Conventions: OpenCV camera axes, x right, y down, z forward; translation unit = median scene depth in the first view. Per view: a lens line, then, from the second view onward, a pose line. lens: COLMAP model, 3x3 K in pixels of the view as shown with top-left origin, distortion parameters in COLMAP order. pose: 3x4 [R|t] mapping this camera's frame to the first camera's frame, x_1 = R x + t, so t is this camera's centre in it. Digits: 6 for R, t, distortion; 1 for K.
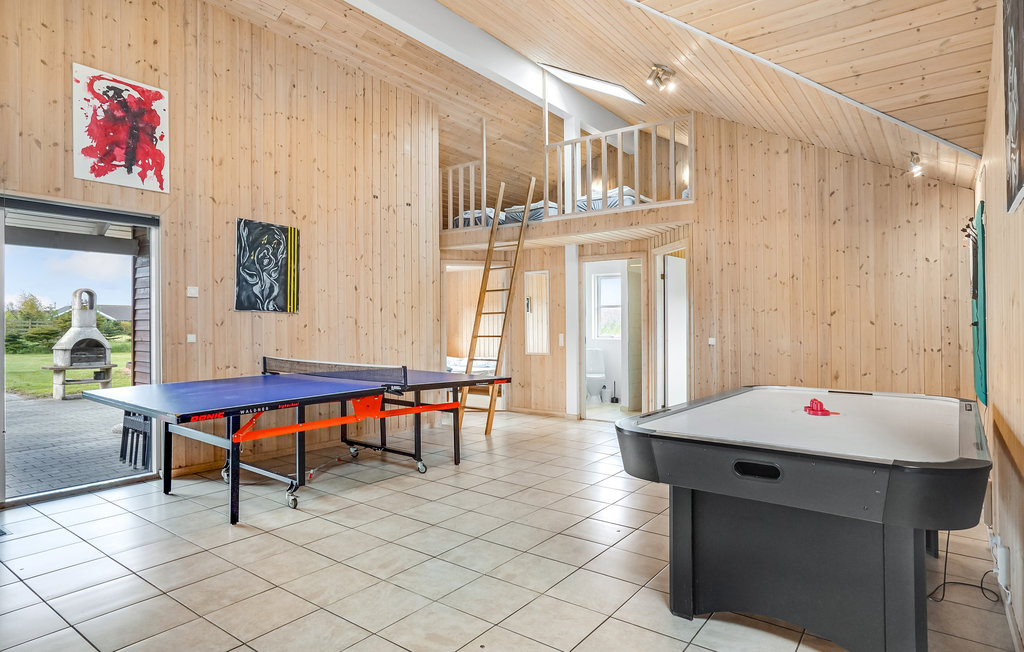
lens RADIAL K [[573.8, 0, 513.5], [0, 573.8, 323.8], [0, 0, 1]] dist [-0.013731, -0.000390]
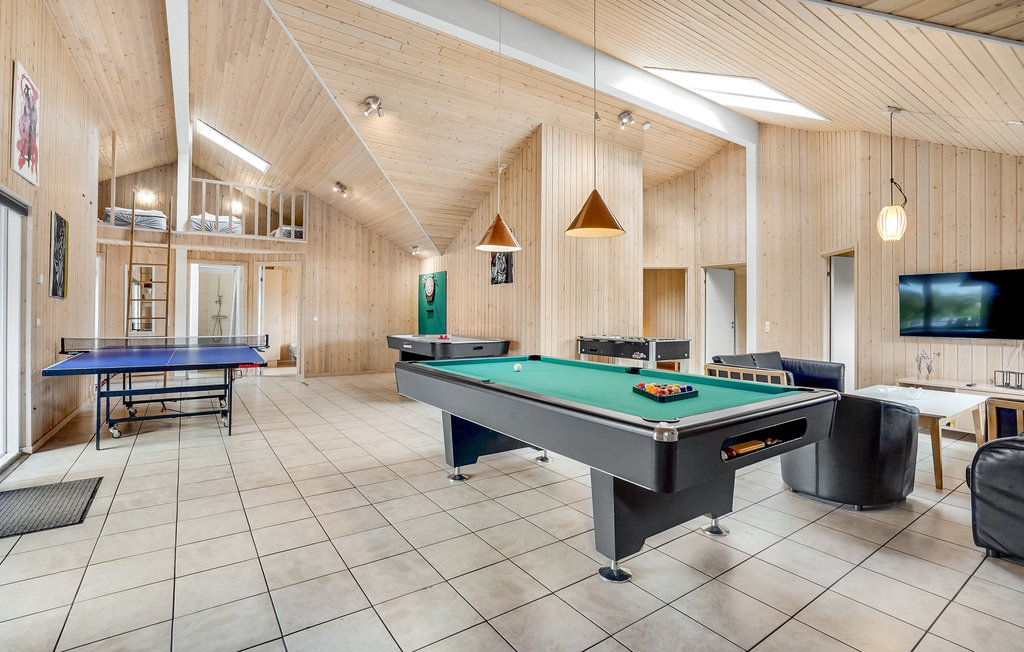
lens RADIAL K [[480.1, 0, 513.9], [0, 480.1, 316.8], [0, 0, 1]] dist [-0.005880, -0.000605]
pose [[0.327208, -0.008124, 0.944918, -0.953323], [-0.010564, 0.999869, 0.012255, -0.003093], [-0.944893, -0.013992, 0.327079, -0.121401]]
